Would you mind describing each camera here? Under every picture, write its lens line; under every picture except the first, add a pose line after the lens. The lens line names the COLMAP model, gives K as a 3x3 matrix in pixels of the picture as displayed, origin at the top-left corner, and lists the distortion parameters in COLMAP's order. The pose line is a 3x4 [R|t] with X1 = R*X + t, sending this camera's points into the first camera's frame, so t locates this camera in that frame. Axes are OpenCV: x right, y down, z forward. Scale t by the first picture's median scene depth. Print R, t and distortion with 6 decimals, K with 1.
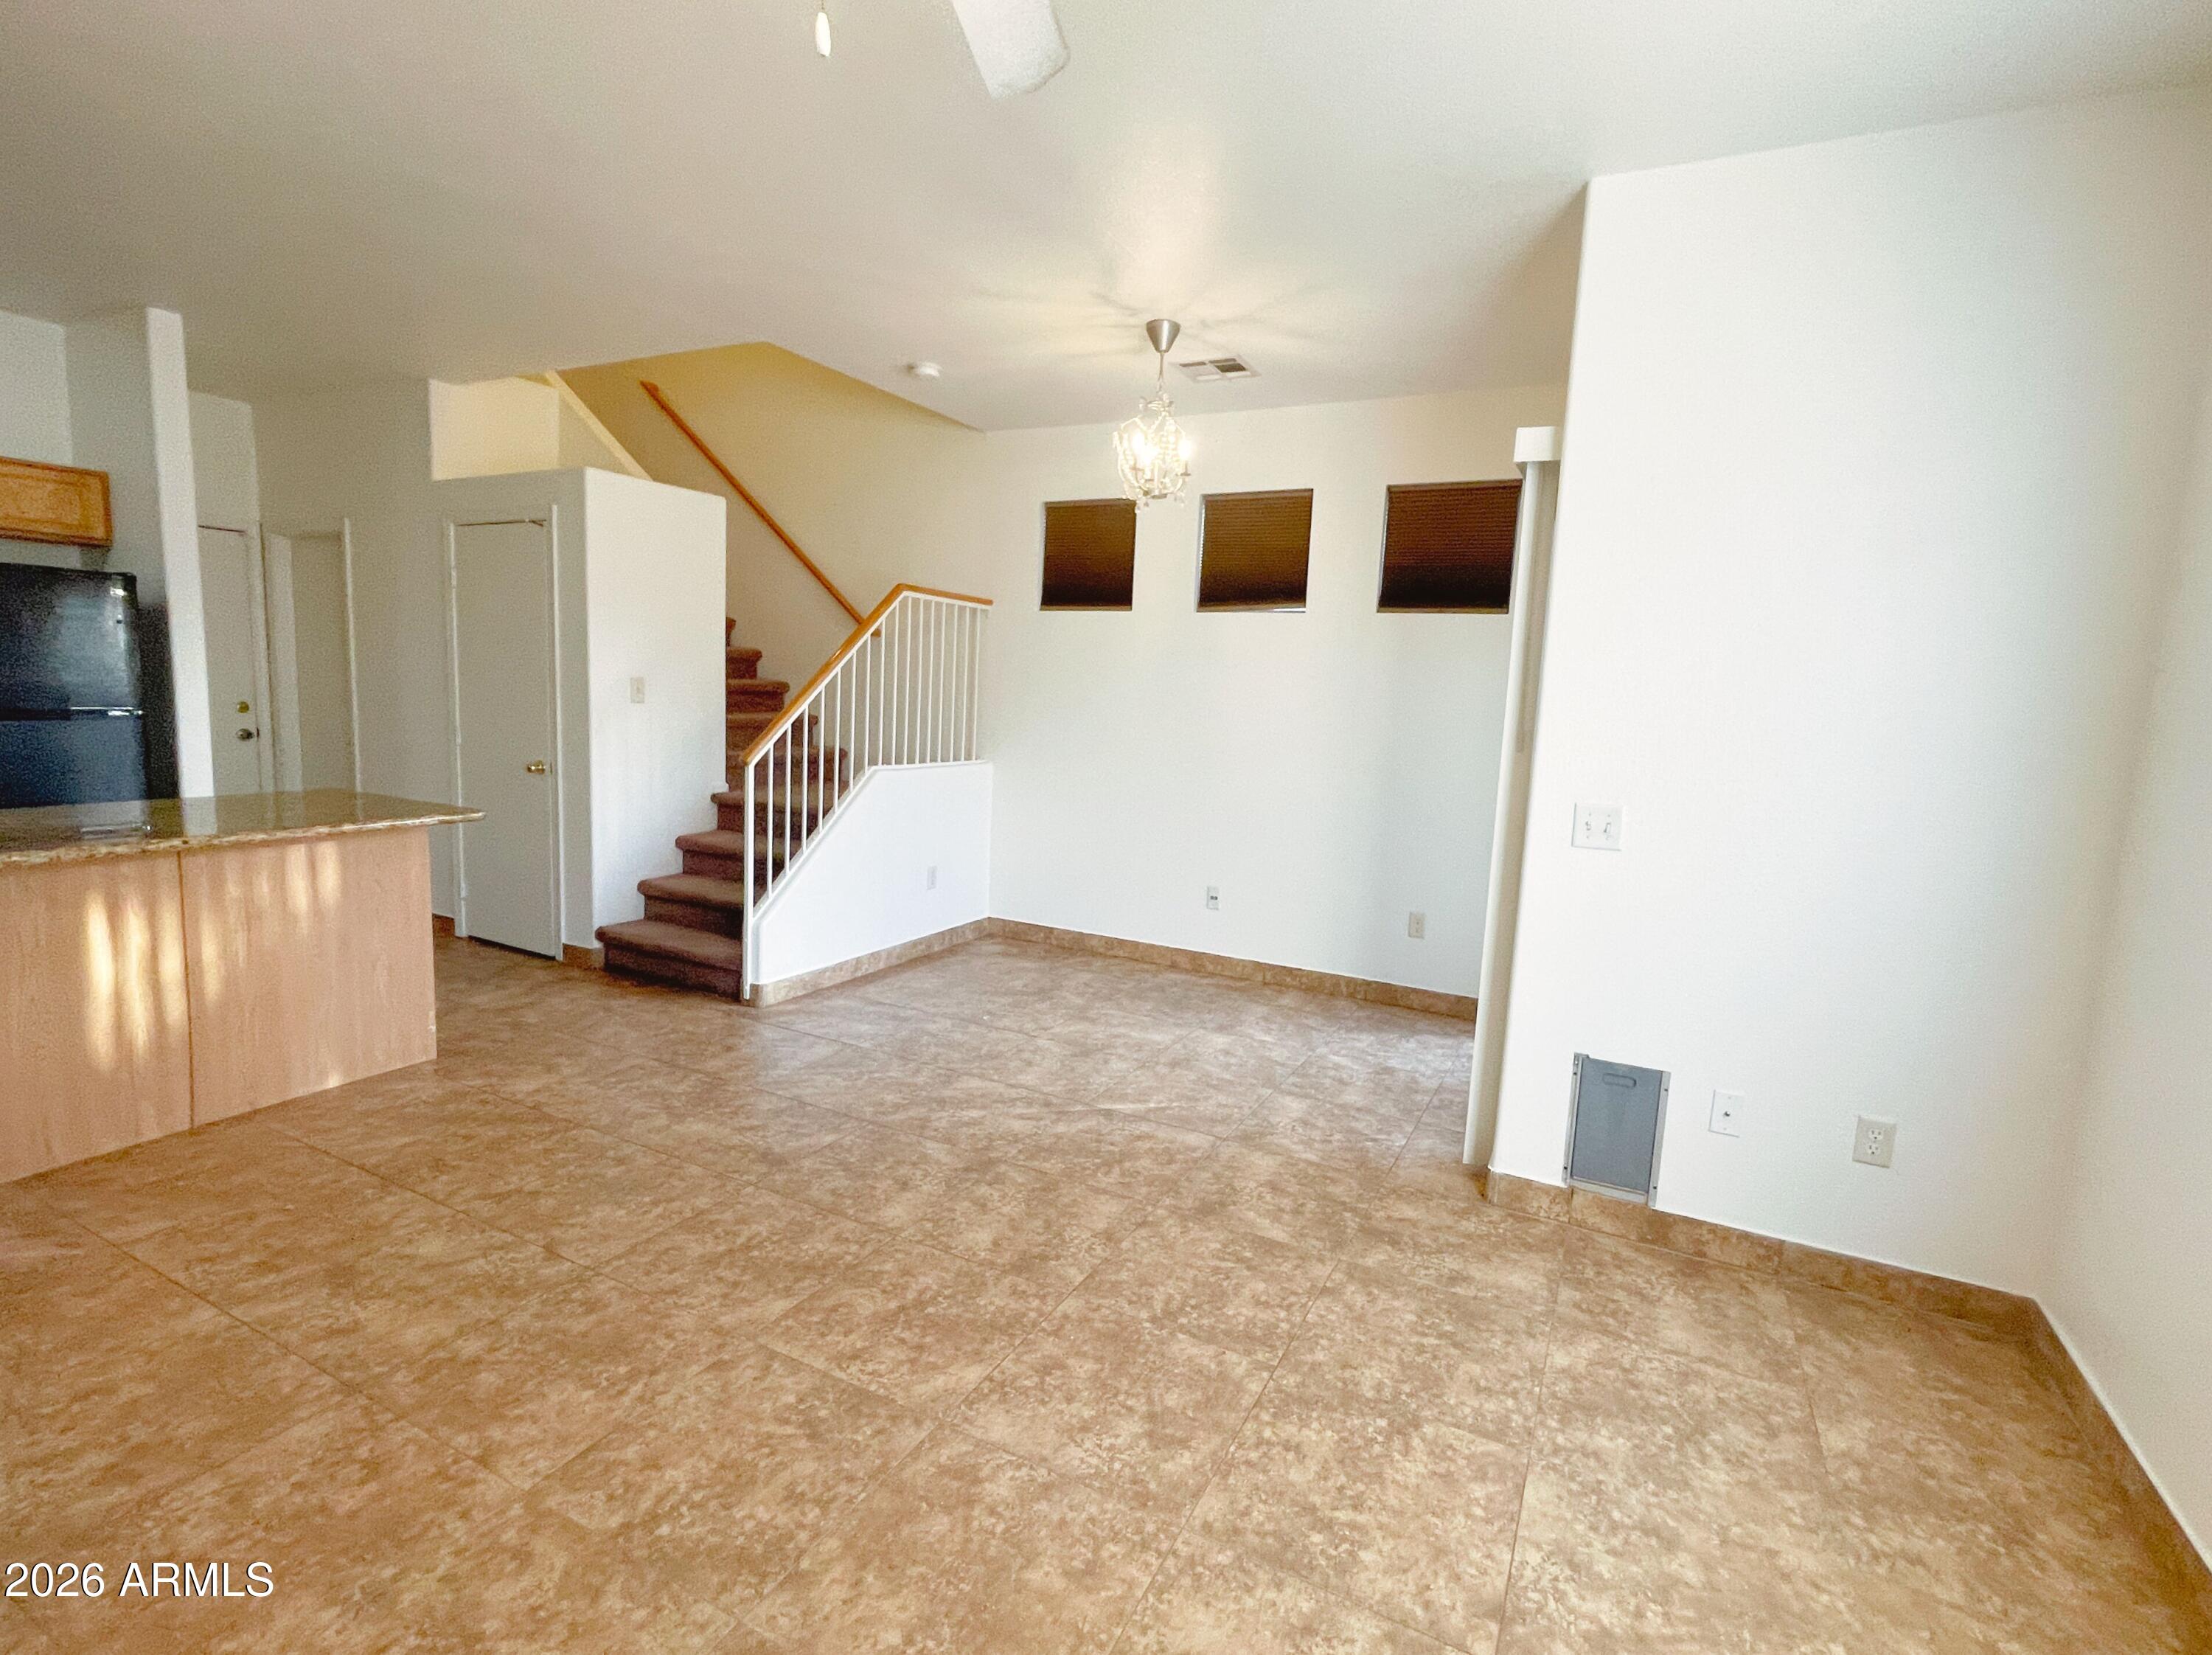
lens RADIAL K [[1044.6, 0, 1106.0], [0, 1044.6, 827.5], [0, 0, 1]] dist [-0.001144, -0.000113]
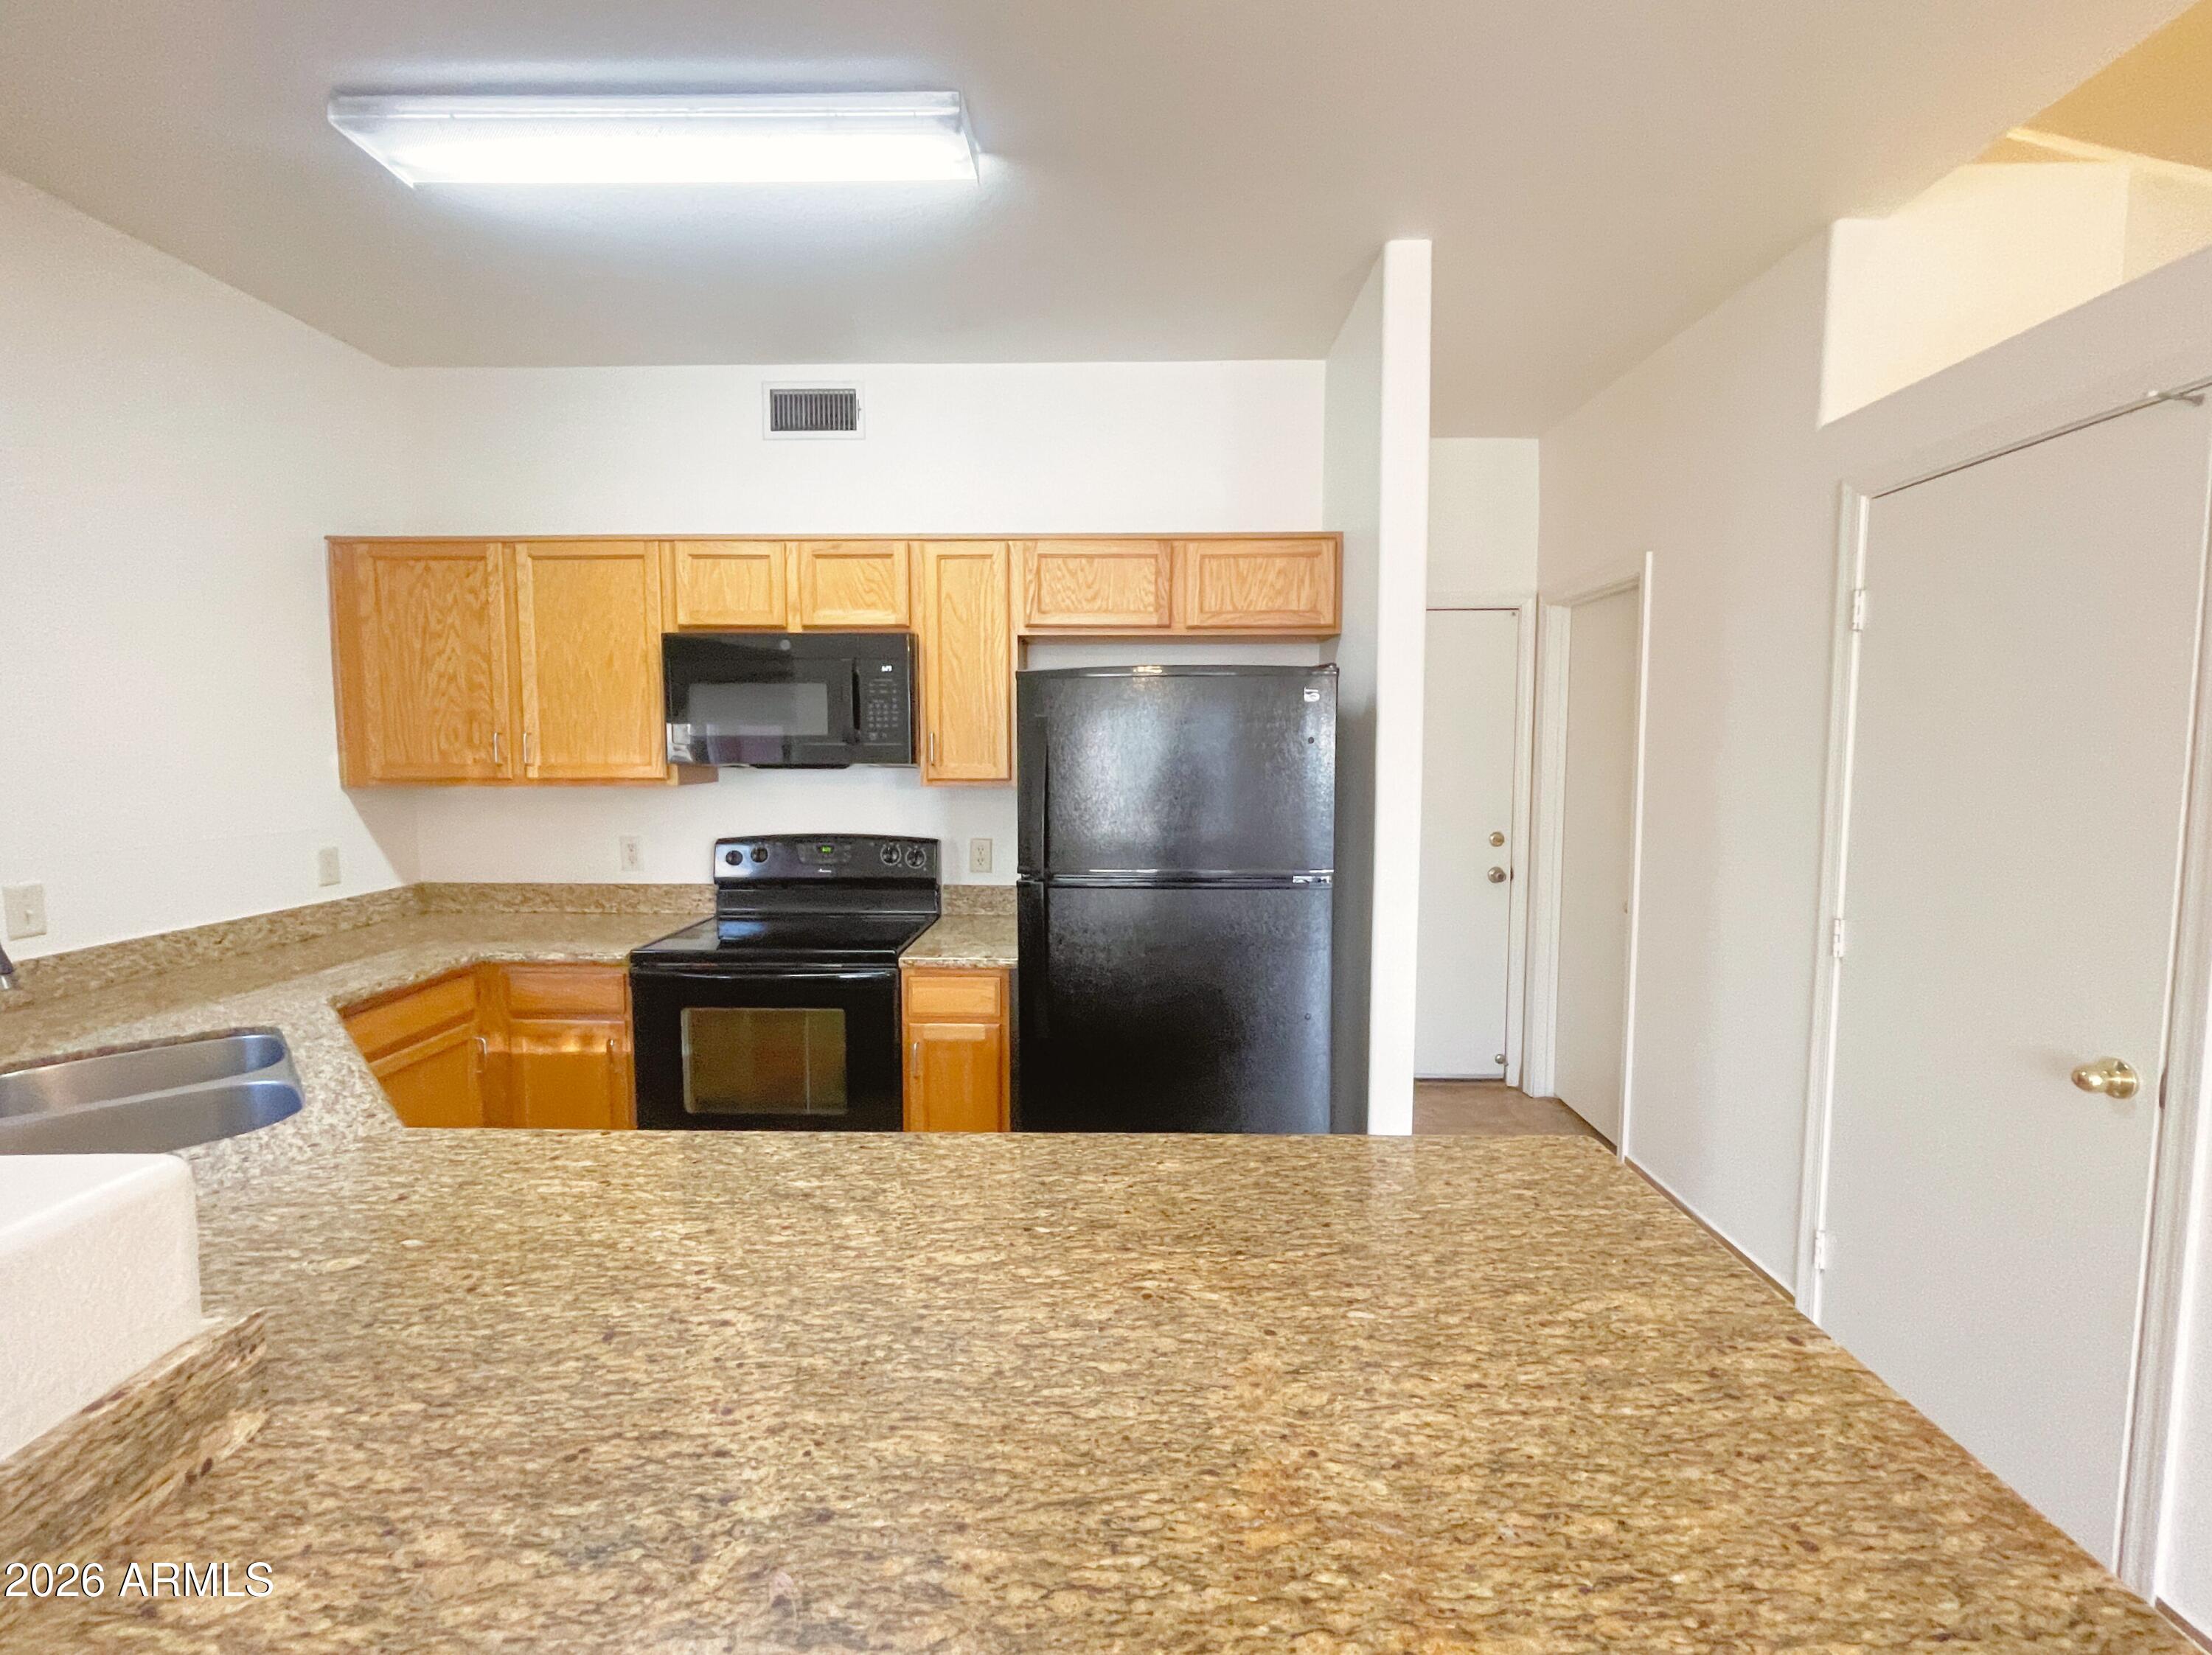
lens RADIAL K [[951.0, 0, 1106.0], [0, 951.0, 827.5], [0, 0, 1]] dist [-0.001856, -0.000311]
pose [[0.444780, 0.038757, -0.894801, -0.386776], [-0.093156, 0.995646, -0.003180, -0.106488], [0.890782, 0.084771, 0.446454, 0.511972]]
